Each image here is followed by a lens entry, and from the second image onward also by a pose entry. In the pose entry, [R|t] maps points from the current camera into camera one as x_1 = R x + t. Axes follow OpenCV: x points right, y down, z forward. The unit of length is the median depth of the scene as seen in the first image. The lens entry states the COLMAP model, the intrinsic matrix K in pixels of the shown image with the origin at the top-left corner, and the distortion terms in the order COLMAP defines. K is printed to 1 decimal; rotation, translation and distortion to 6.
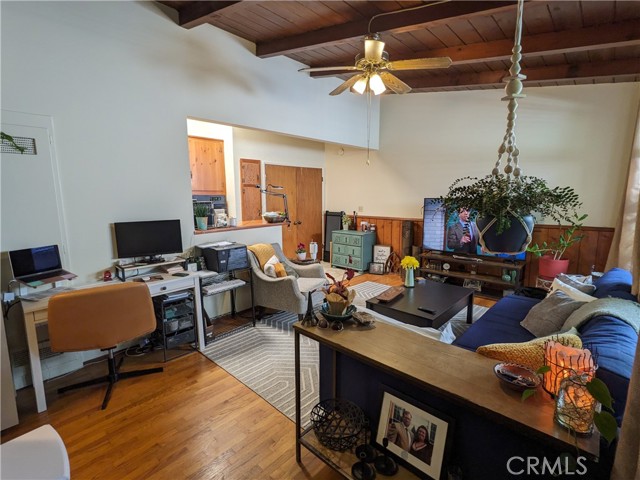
lens RADIAL K [[308.8, 0, 318.4], [0, 308.8, 240.1], [0, 0, 1]] dist [0.001588, 0.000521]
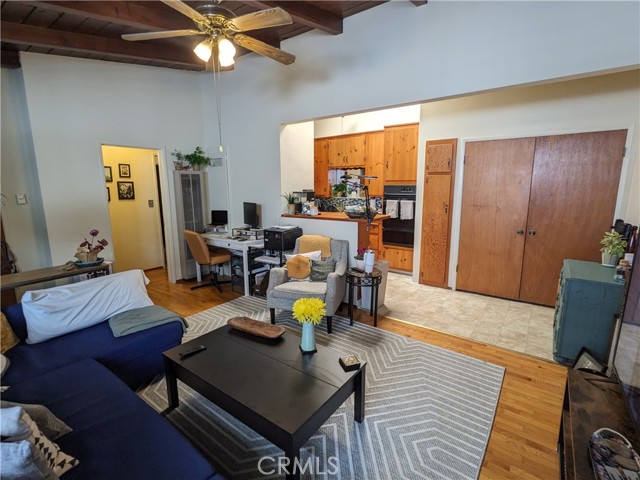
lens RADIAL K [[308.8, 0, 318.0], [0, 308.8, 240.5], [0, 0, 1]] dist [0.001588, 0.000521]
pose [[0.114323, 0.186354, -0.975808, 0.561610], [-0.140416, 0.975419, 0.169829, -0.102132], [0.983470, 0.117603, 0.137680, 0.622811]]
